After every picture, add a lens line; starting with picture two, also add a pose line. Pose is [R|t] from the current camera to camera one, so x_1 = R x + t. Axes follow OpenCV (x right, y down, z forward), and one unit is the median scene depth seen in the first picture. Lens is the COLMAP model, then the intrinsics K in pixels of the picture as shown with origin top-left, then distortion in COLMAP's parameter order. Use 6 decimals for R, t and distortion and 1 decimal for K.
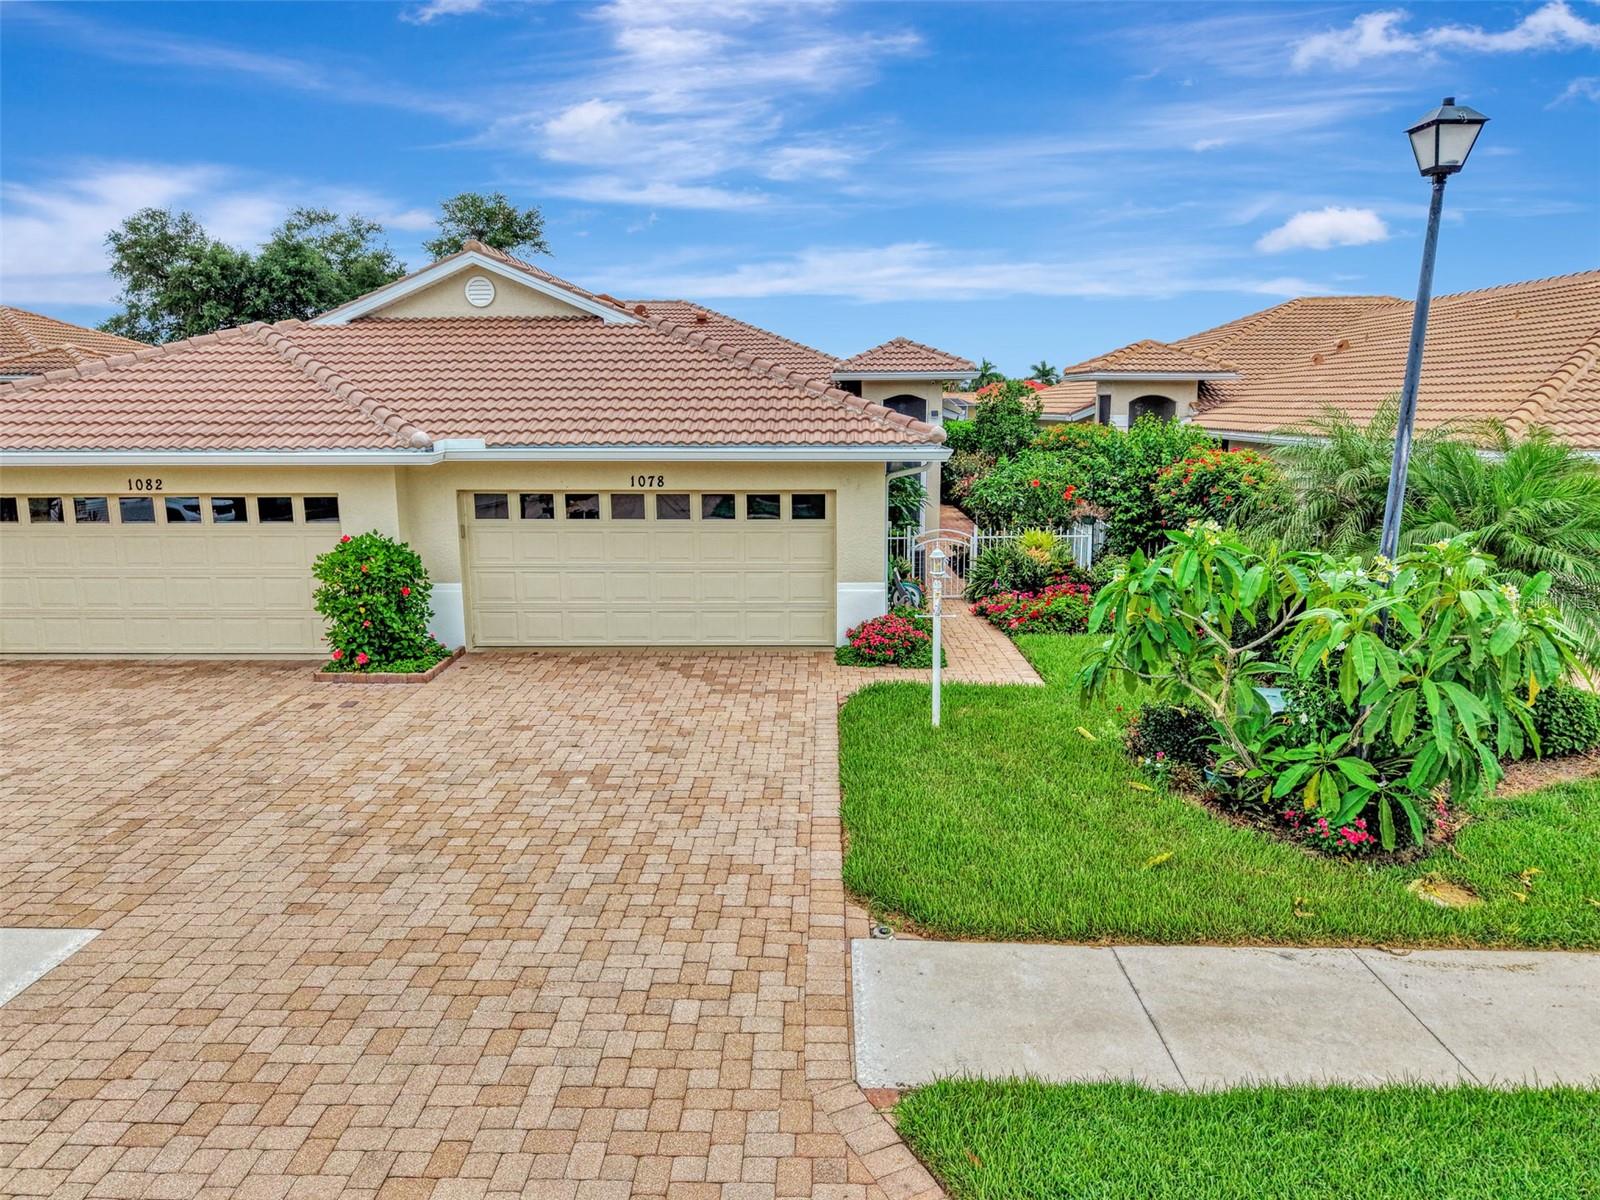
lens RADIAL K [[1071.3, 0, 801.0], [0, 1071.3, 602.2], [0, 0, 1]] dist [0.030905, -0.024384]
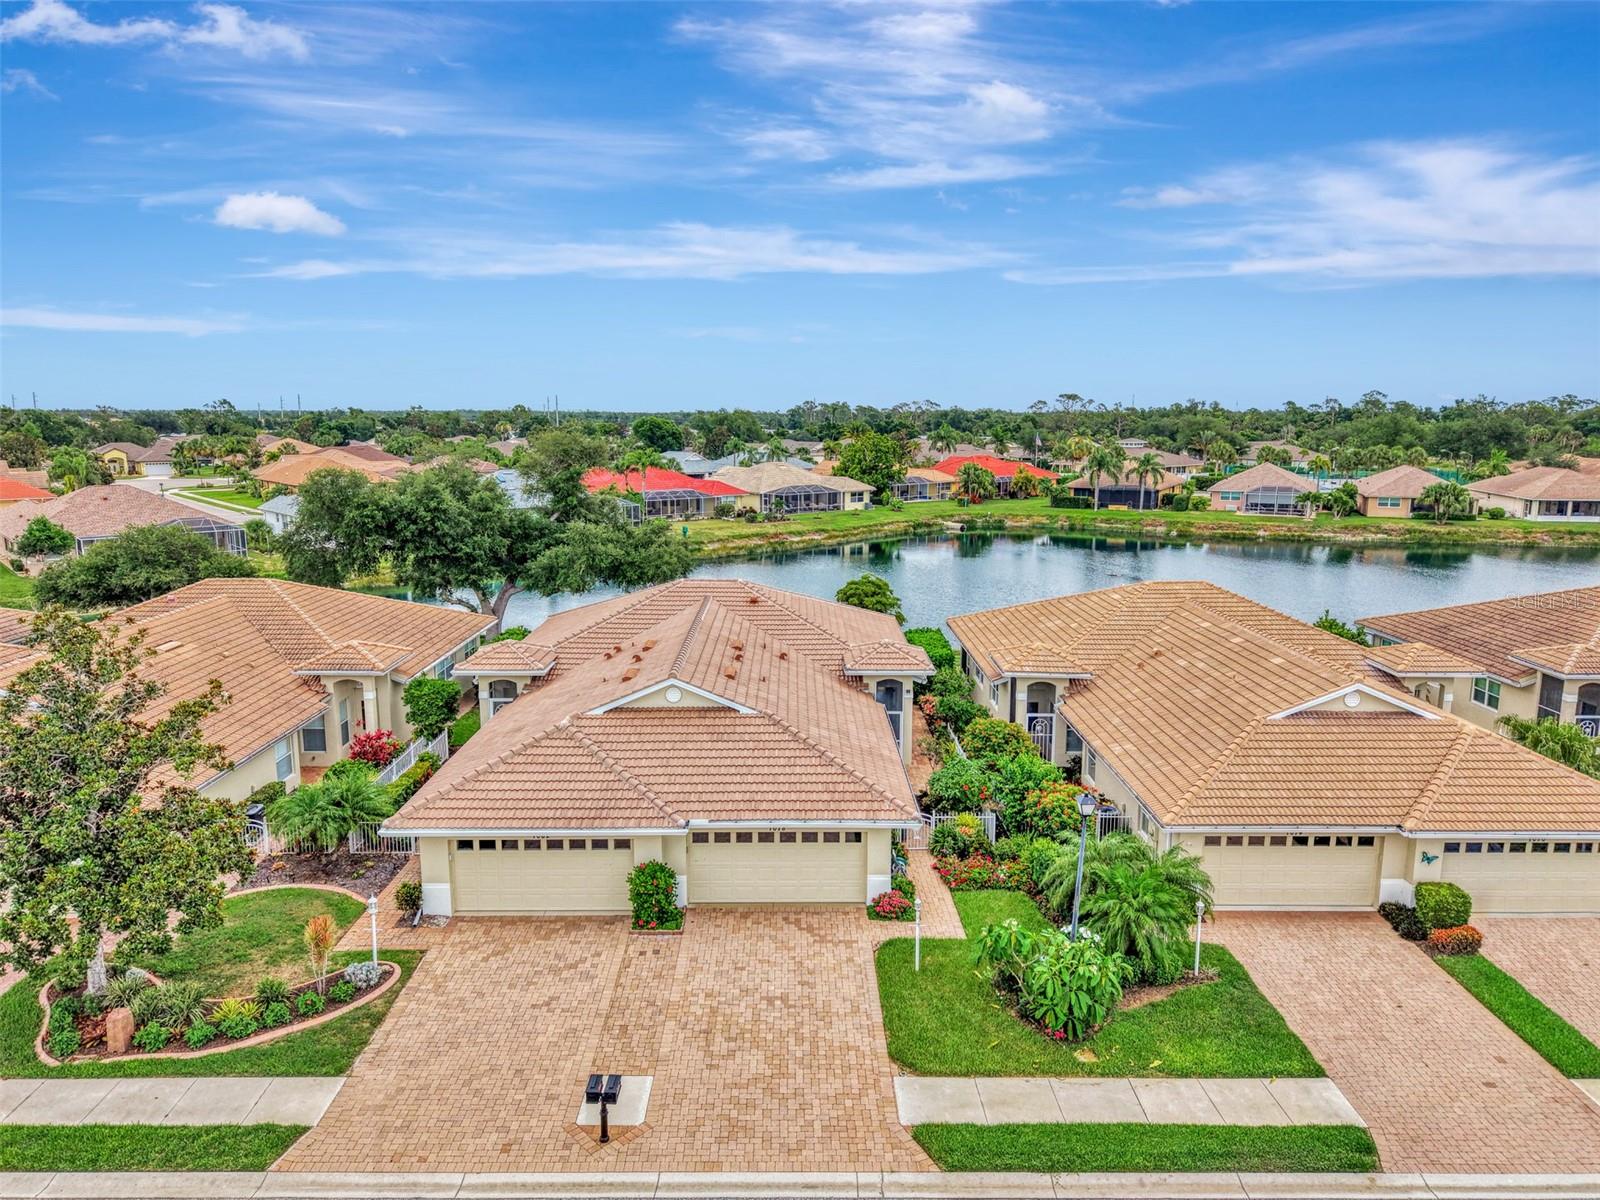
lens RADIAL K [[1071.3, 0, 805.8], [0, 1071.3, 595.7], [0, 0, 1]] dist [0.030905, -0.024384]
pose [[0.999240, 0.002612, 0.038882, -0.197610], [-0.001767, 0.999762, -0.021764, -0.605211], [-0.038930, 0.021679, 0.999007, -1.282084]]
